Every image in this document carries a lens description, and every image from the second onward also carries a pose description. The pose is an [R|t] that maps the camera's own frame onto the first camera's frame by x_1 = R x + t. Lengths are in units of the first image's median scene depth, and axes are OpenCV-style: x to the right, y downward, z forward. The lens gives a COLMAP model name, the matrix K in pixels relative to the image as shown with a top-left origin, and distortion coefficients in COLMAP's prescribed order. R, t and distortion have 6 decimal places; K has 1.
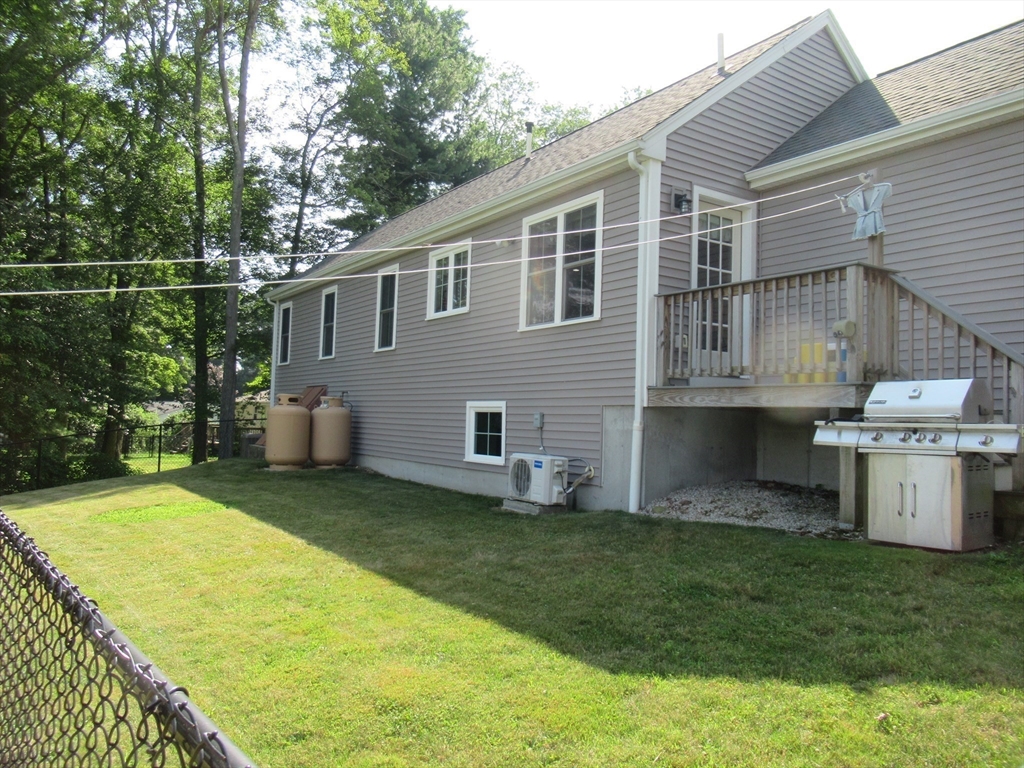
lens RADIAL K [[758.1, 0, 512.0], [0, 758.1, 384.0], [0, 0, 1]] dist [-0.004913, -0.002699]
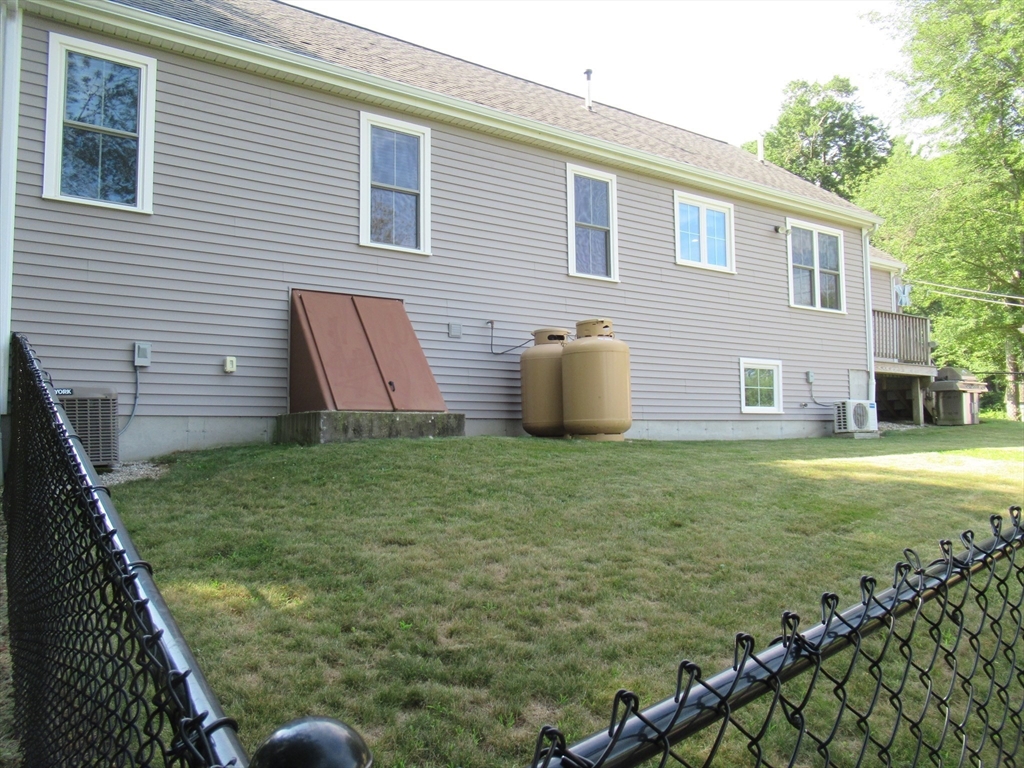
lens RADIAL K [[758.1, 0, 512.0], [0, 758.1, 384.0], [0, 0, 1]] dist [-0.004913, -0.002699]
pose [[-0.010734, 0.055423, 0.998405, -0.991536], [-0.033822, 0.997871, -0.055757, 0.116654], [-0.999370, -0.034367, -0.008837, 1.186913]]
